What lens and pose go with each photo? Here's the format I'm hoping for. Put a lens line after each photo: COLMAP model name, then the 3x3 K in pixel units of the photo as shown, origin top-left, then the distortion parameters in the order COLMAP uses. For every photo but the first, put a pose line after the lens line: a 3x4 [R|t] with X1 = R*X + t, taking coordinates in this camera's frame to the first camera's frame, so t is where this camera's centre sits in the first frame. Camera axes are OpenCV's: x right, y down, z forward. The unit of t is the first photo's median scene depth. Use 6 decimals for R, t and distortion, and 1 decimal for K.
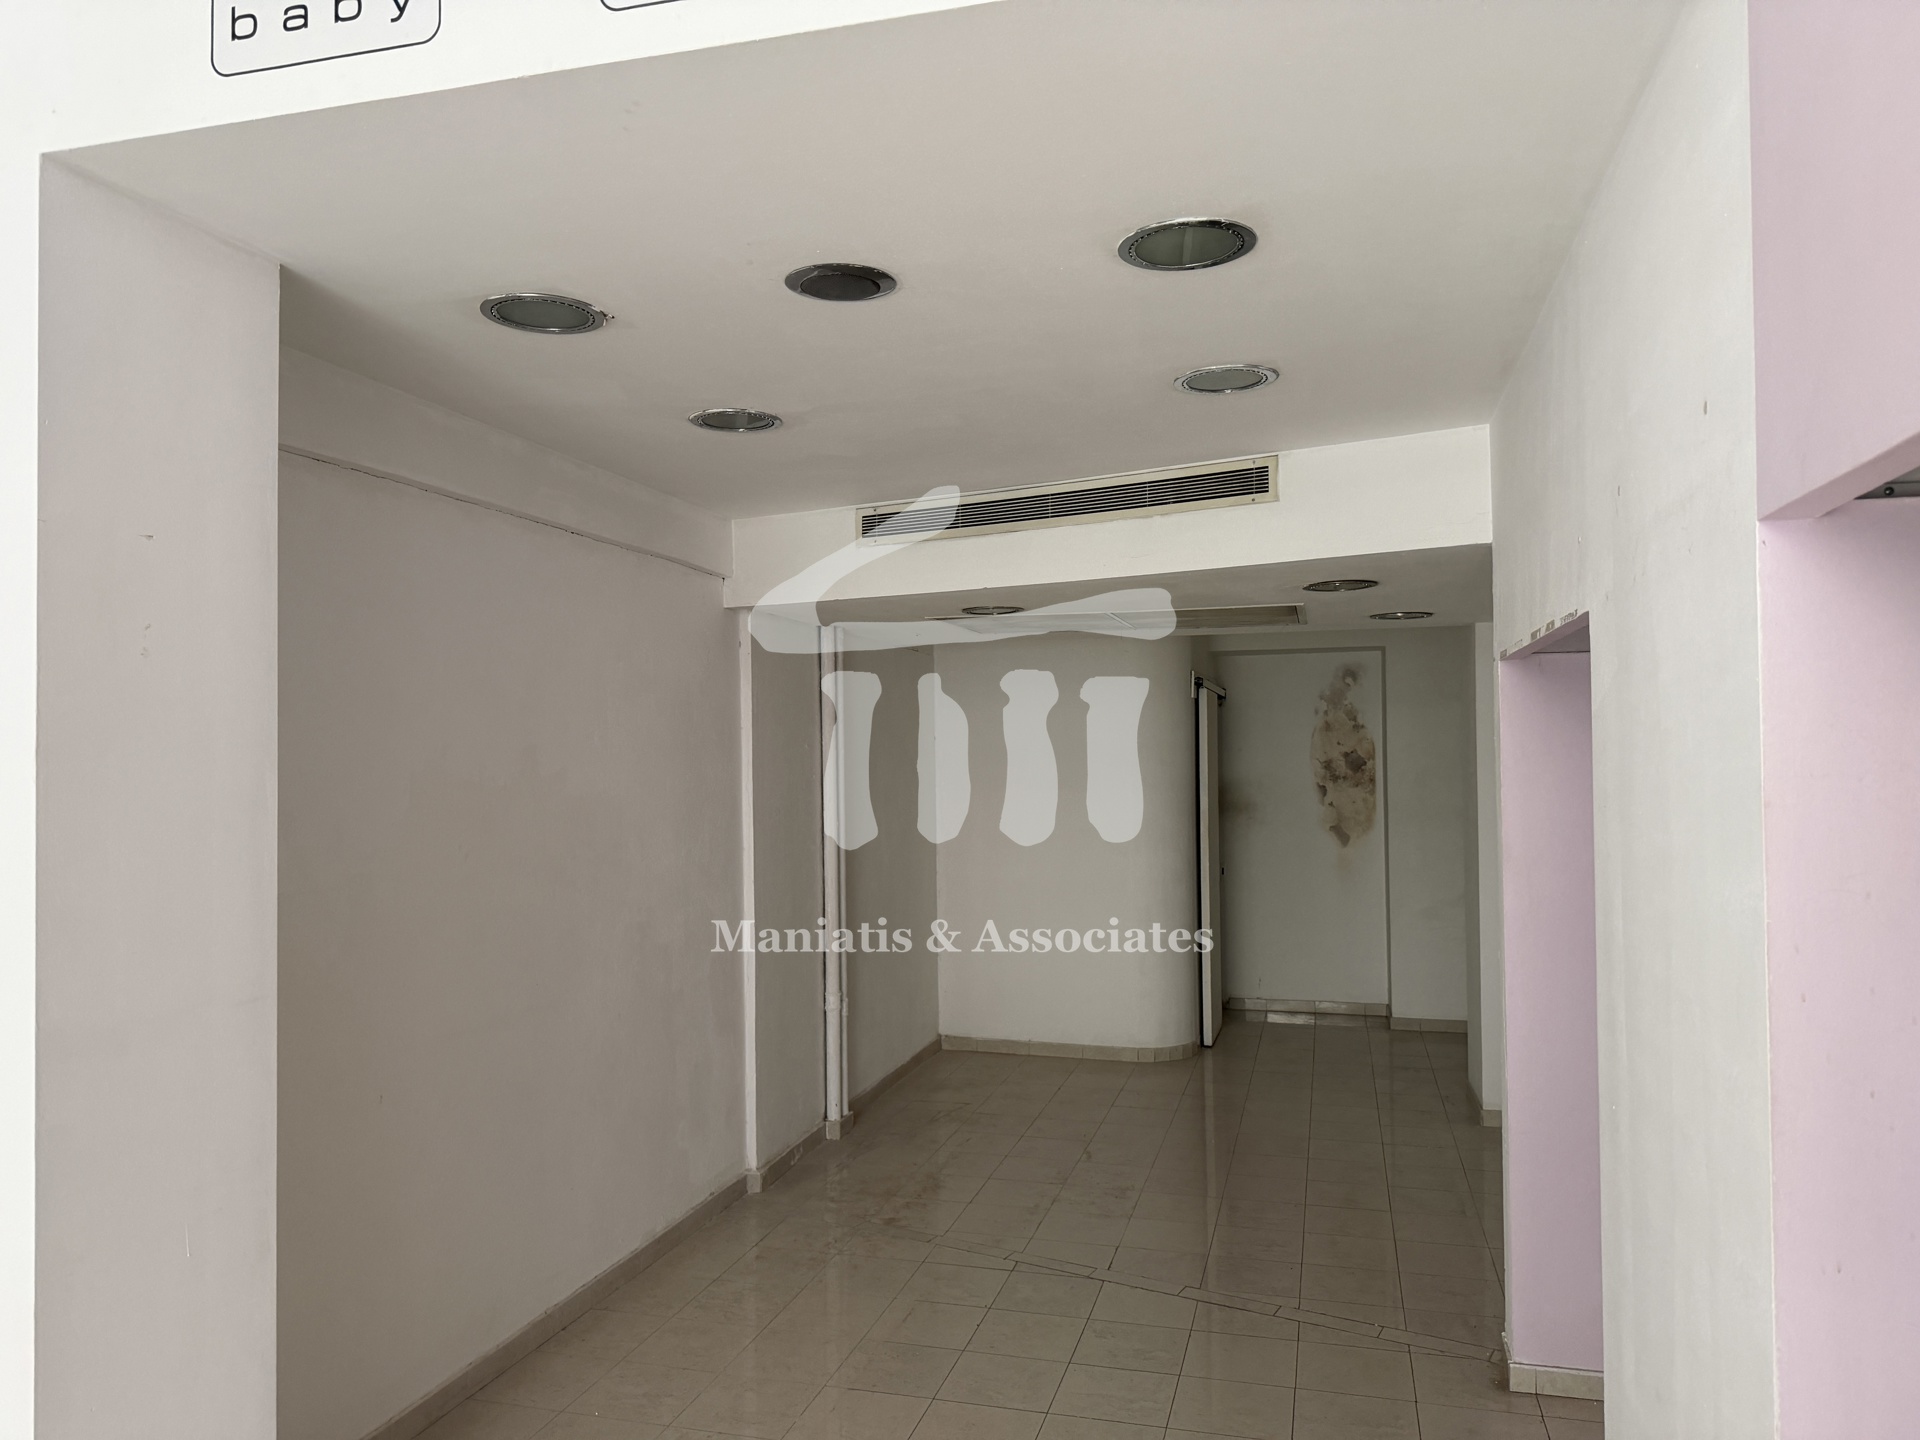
lens RADIAL K [[1333.9, 0, 948.6], [0, 1333.9, 727.7], [0, 0, 1]] dist [0.164789, -0.326383]
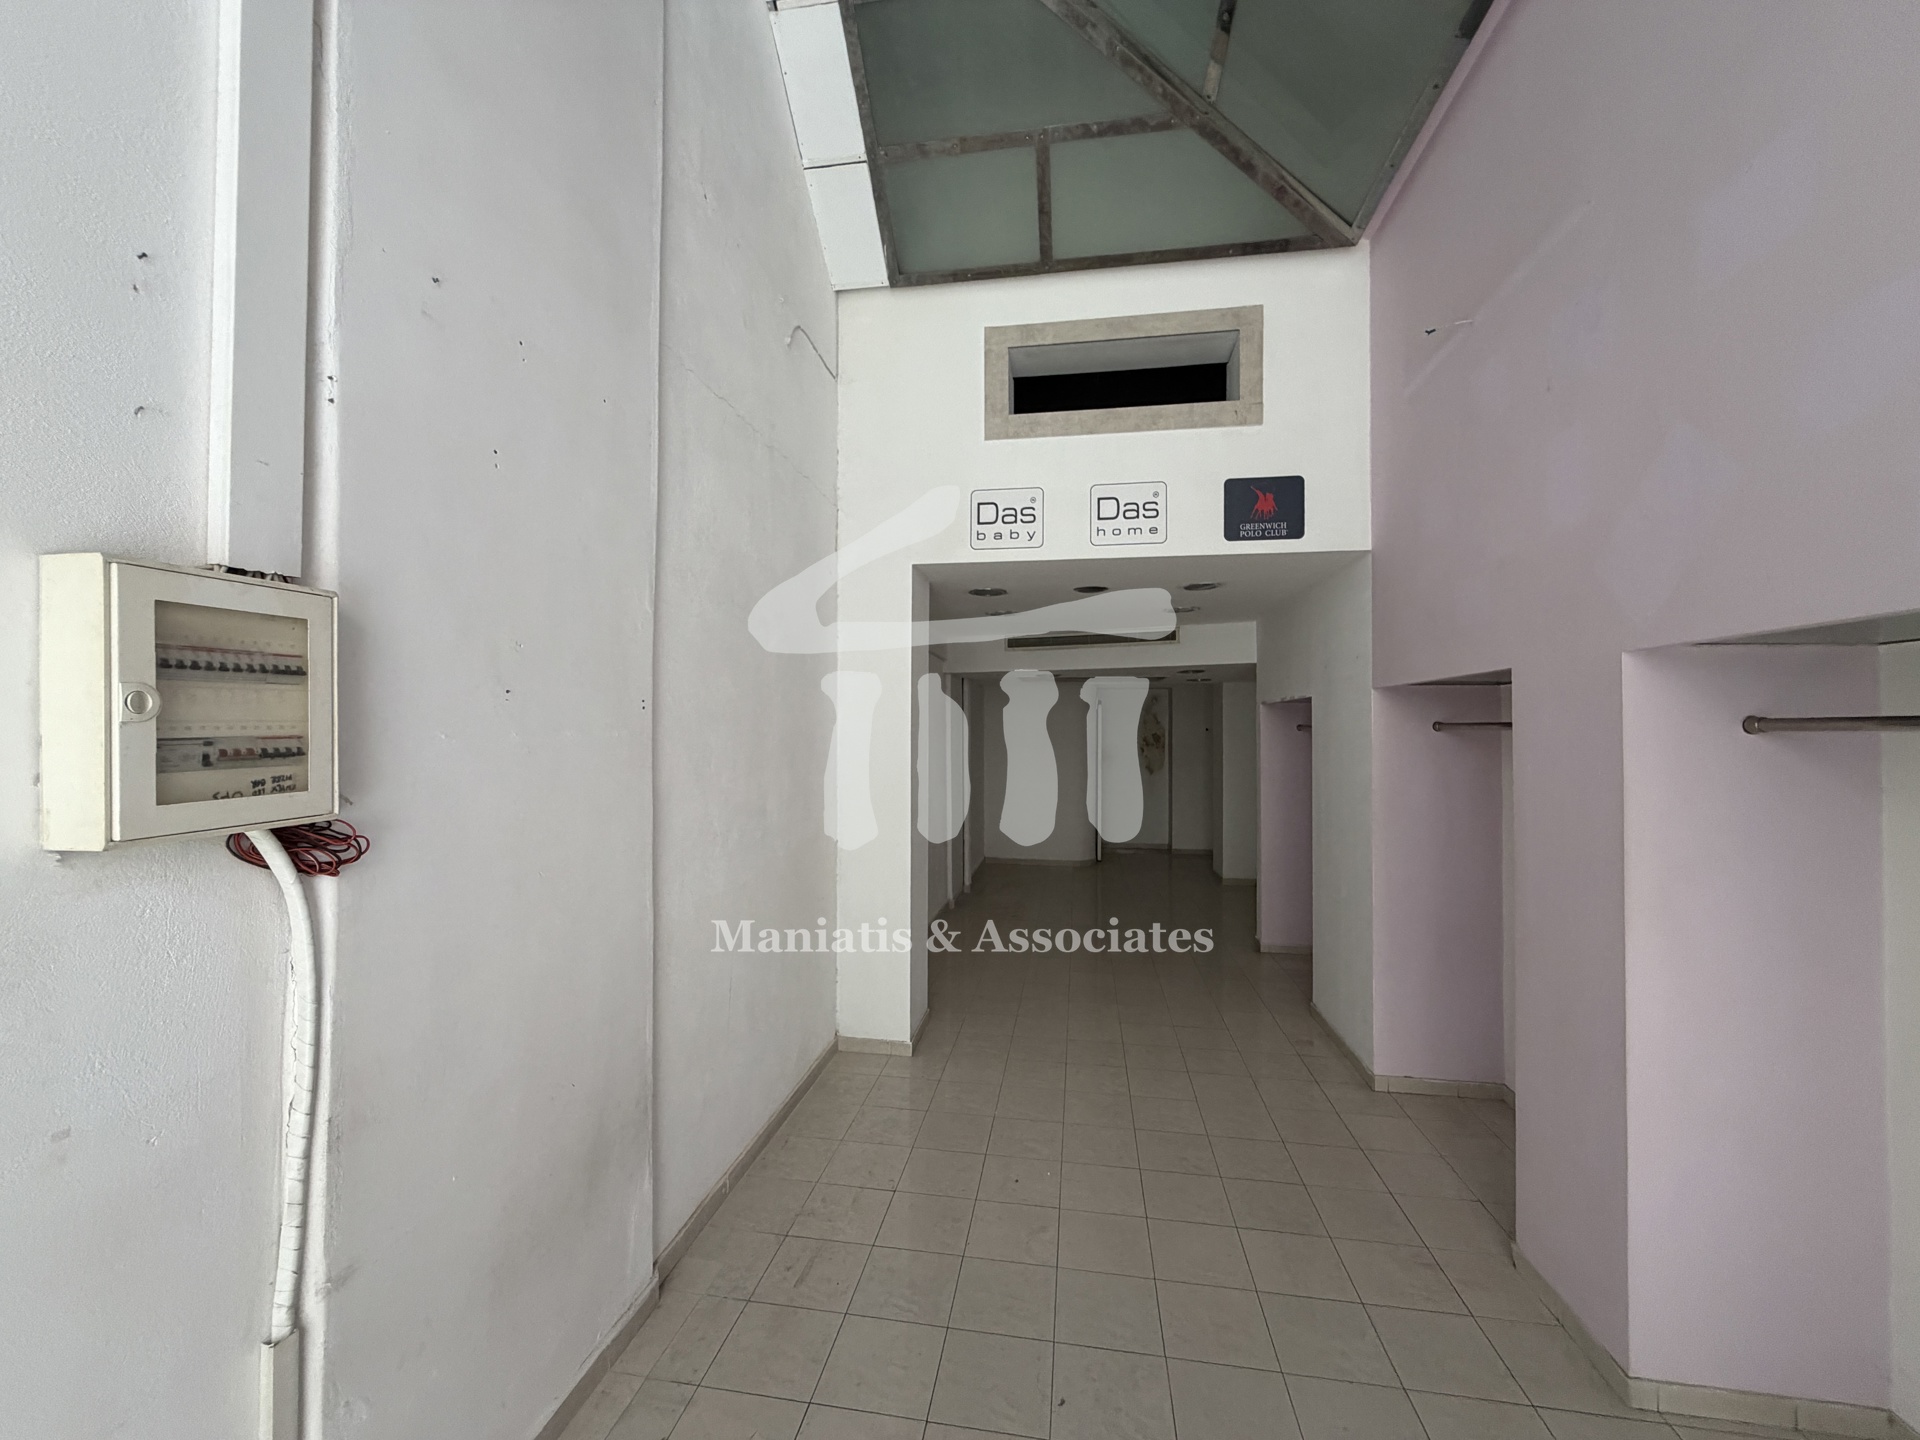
lens RADIAL K [[763.1, 0, 954.0], [0, 763.1, 720.7], [0, 0, 1]] dist [-0.001178, 0.000179]
pose [[0.993617, 0.013964, 0.111939, -0.208150], [-0.014697, 0.999876, 0.005722, -0.006519], [-0.111845, -0.007331, 0.993699, -0.270435]]
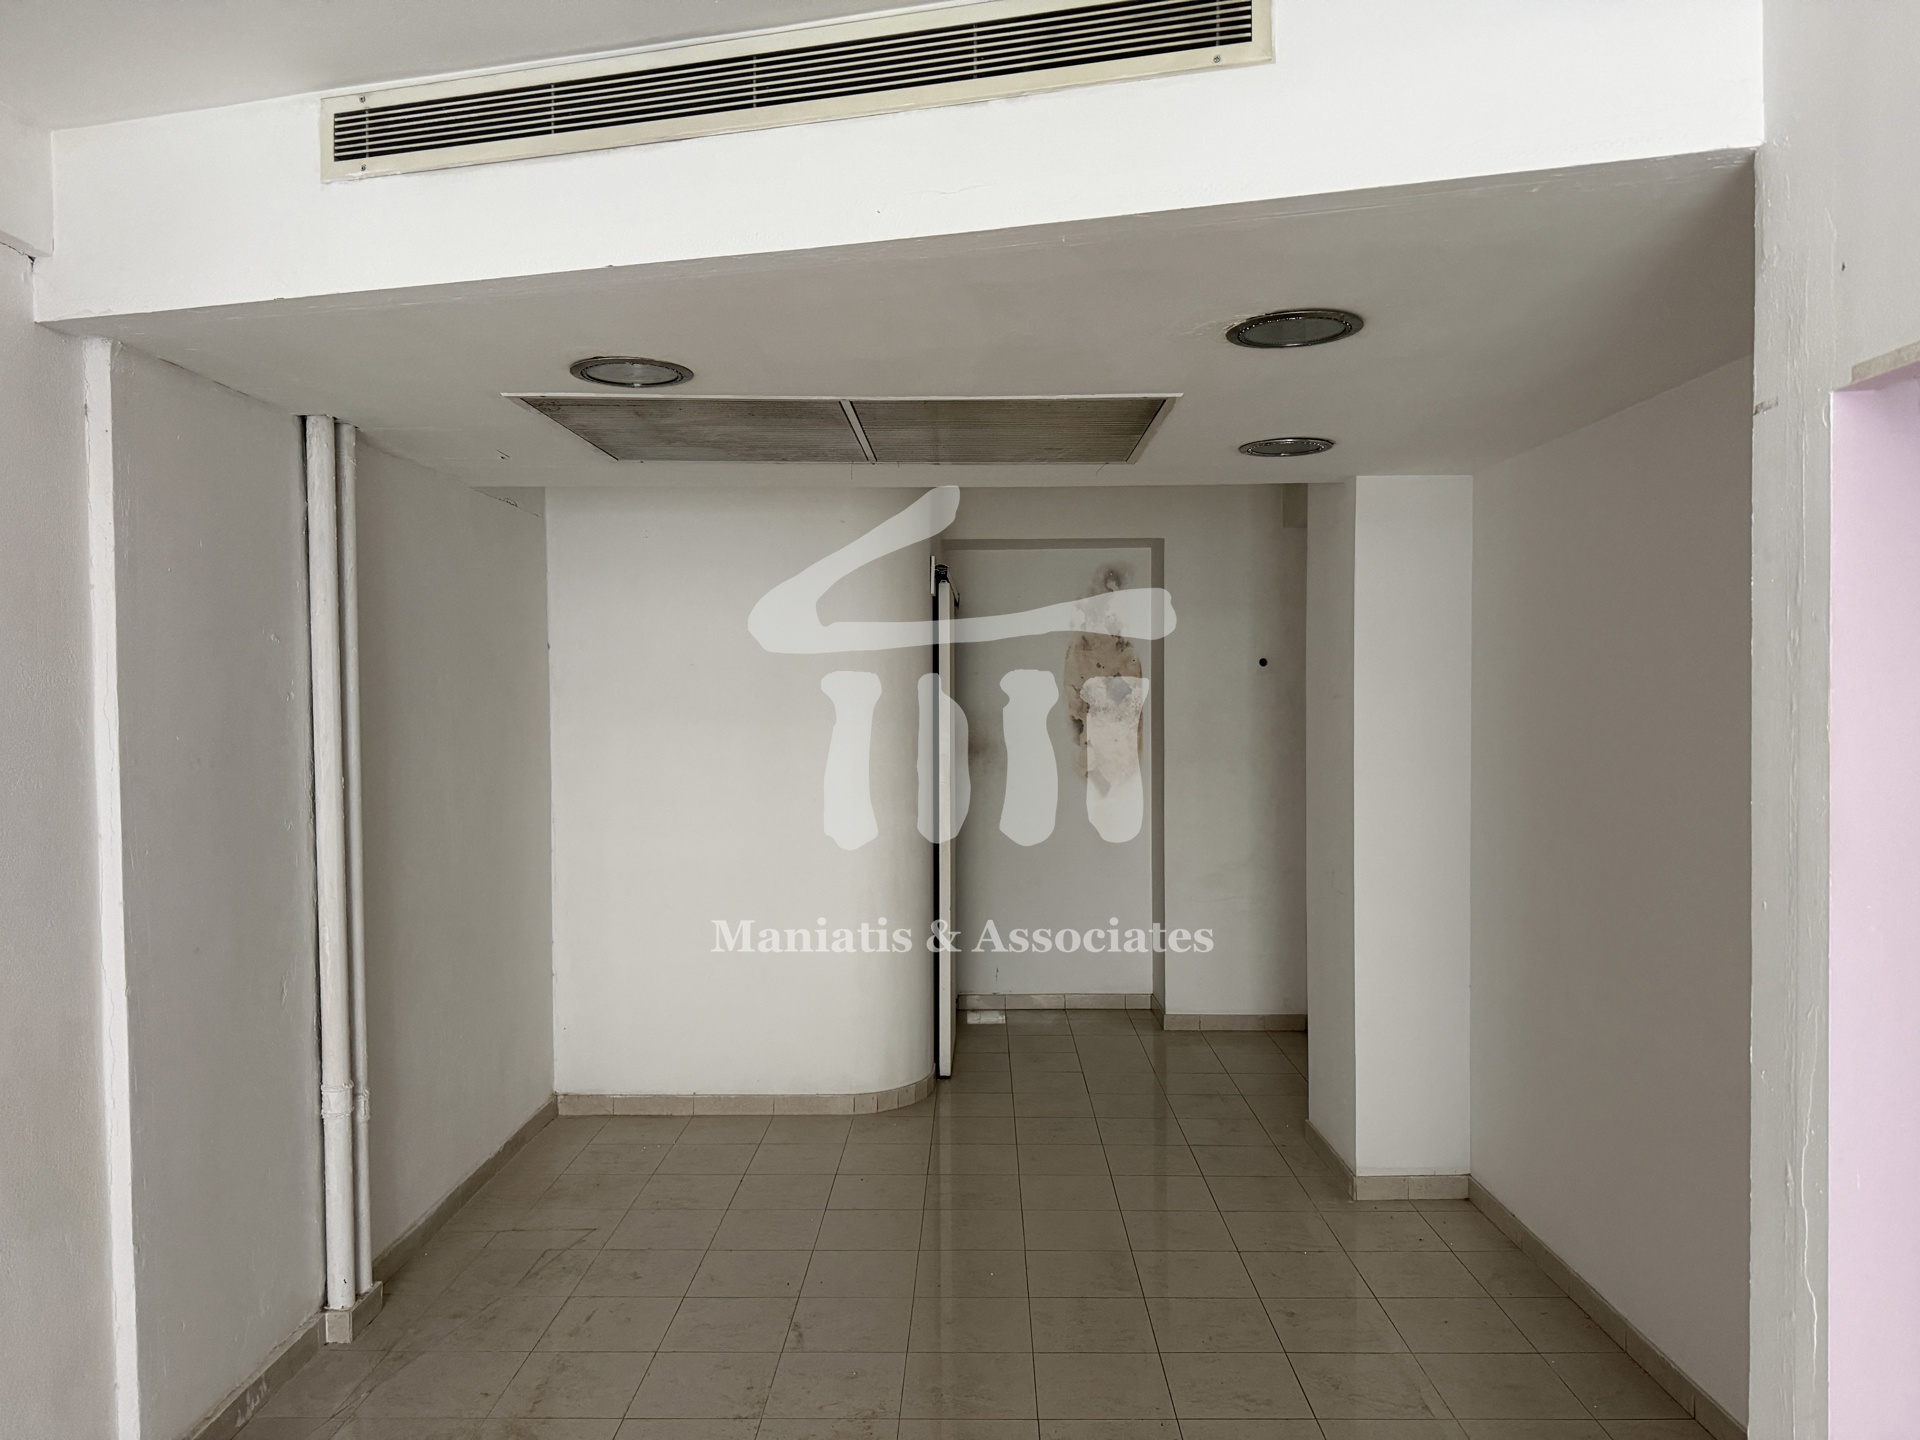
lens RADIAL K [[1341.2, 0, 960.0], [0, 1341.2, 720.0], [0, 0, 1]] dist [0.103761, -0.123619]
pose [[0.966310, -0.000643, 0.257381, 0.013697], [-0.008374, 0.999389, 0.033934, 0.020078], [-0.257246, -0.034946, 0.965714, 0.310502]]
